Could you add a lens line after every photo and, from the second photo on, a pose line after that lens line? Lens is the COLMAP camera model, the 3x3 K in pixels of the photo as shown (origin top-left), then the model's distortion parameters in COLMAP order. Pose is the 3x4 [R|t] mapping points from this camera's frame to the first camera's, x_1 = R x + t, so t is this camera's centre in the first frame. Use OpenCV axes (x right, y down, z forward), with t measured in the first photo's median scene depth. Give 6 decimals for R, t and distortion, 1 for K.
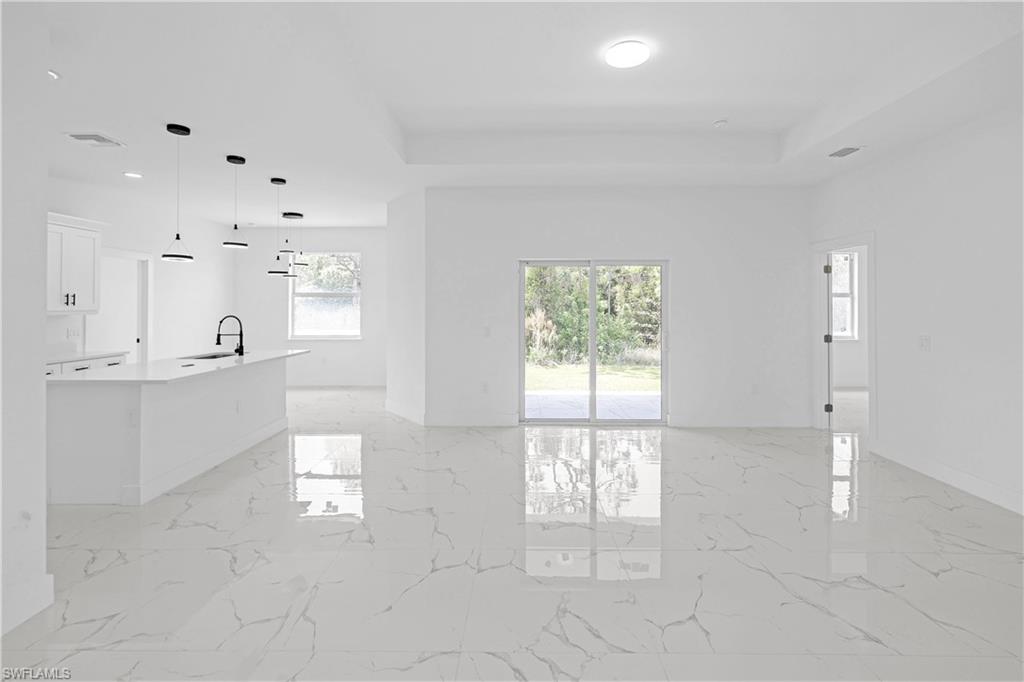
lens RADIAL K [[468.5, 0, 518.2], [0, 468.5, 301.7], [0, 0, 1]] dist [-0.000661, 0.000008]
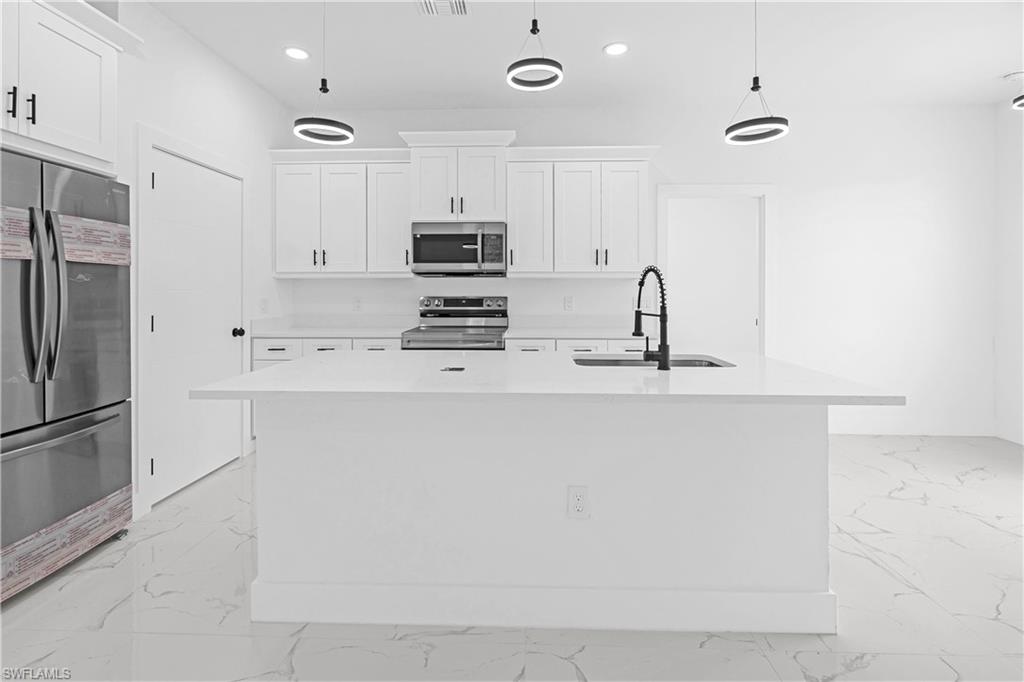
lens RADIAL K [[474.5, 0, 515.5], [0, 474.5, 288.2], [0, 0, 1]] dist [0.001446, 0.000007]
pose [[-0.024987, -0.004814, -0.999676, -0.192903], [0.007553, 0.999959, -0.005004, 0.048152], [0.999659, -0.007676, -0.024949, 0.882093]]
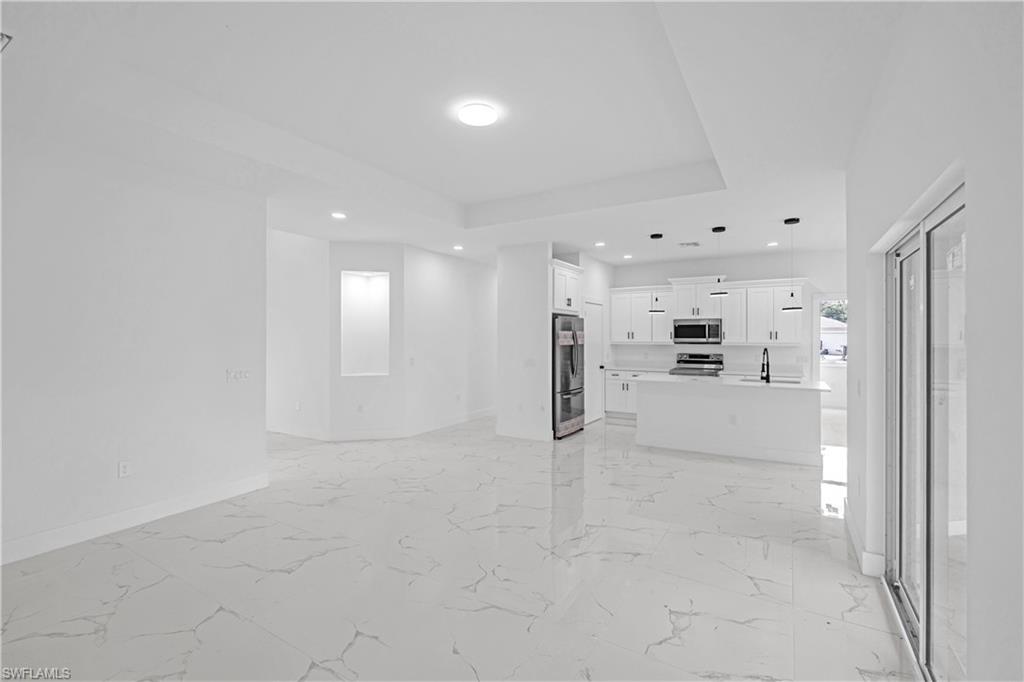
lens RADIAL K [[461.9, 0, 513.5], [0, 461.9, 337.9], [0, 0, 1]] dist [-0.000834, -0.000008]
pose [[-0.505108, 0.003068, -0.863051, 0.722750], [0.007087, 0.999975, -0.000593, -0.001189], [0.863027, -0.006416, -0.505117, 1.029165]]
